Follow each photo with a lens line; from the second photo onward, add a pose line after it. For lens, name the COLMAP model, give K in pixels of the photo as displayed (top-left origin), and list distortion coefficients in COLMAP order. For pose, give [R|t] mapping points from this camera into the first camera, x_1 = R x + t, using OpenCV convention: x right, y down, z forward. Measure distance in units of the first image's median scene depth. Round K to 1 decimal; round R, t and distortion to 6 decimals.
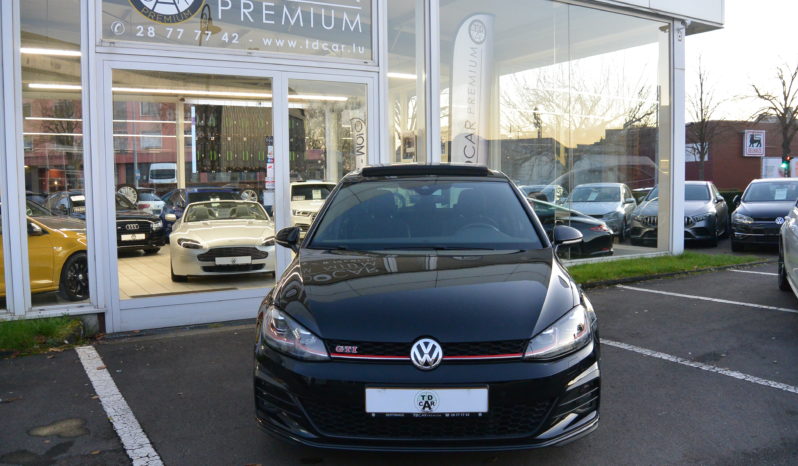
lens RADIAL K [[674.2, 0, 399.8], [0, 674.2, 236.6], [0, 0, 1]] dist [-0.149073, 0.082047]
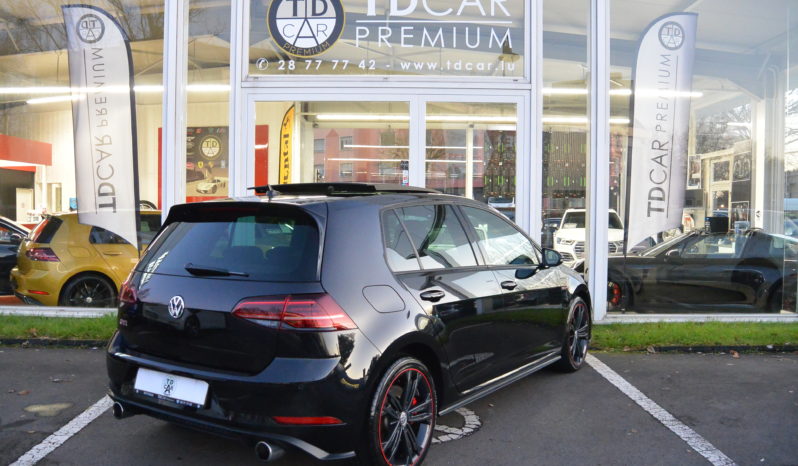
lens RADIAL K [[674.2, 0, 415.8], [0, 674.2, 238.4], [0, 0, 1]] dist [-0.149073, 0.082047]
pose [[0.862700, 0.040316, -0.504106, 0.243432], [-0.058296, 0.998100, -0.019943, -0.011902], [0.502345, 0.046592, 0.863411, 0.113787]]
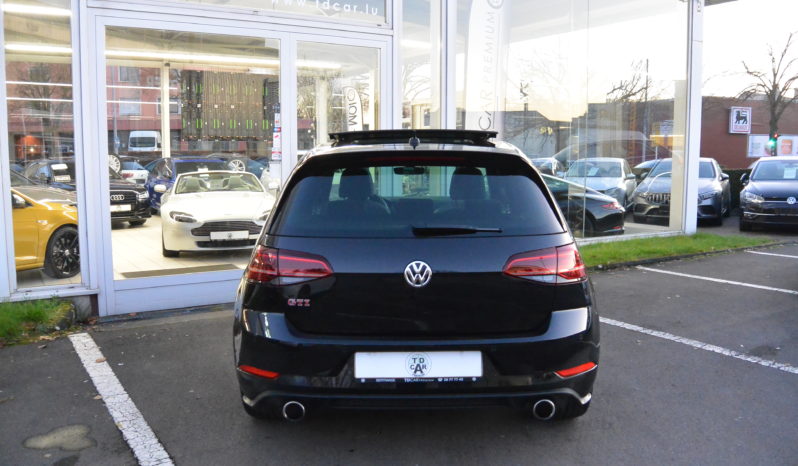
lens RADIAL K [[674.2, 0, 399.0], [0, 674.2, 237.2], [0, 0, 1]] dist [-0.149073, 0.082047]
pose [[0.999446, 0.010759, 0.031497, -0.040406], [-0.012138, 0.998961, 0.043923, -0.005841], [-0.030992, -0.044281, 0.998538, 0.052230]]
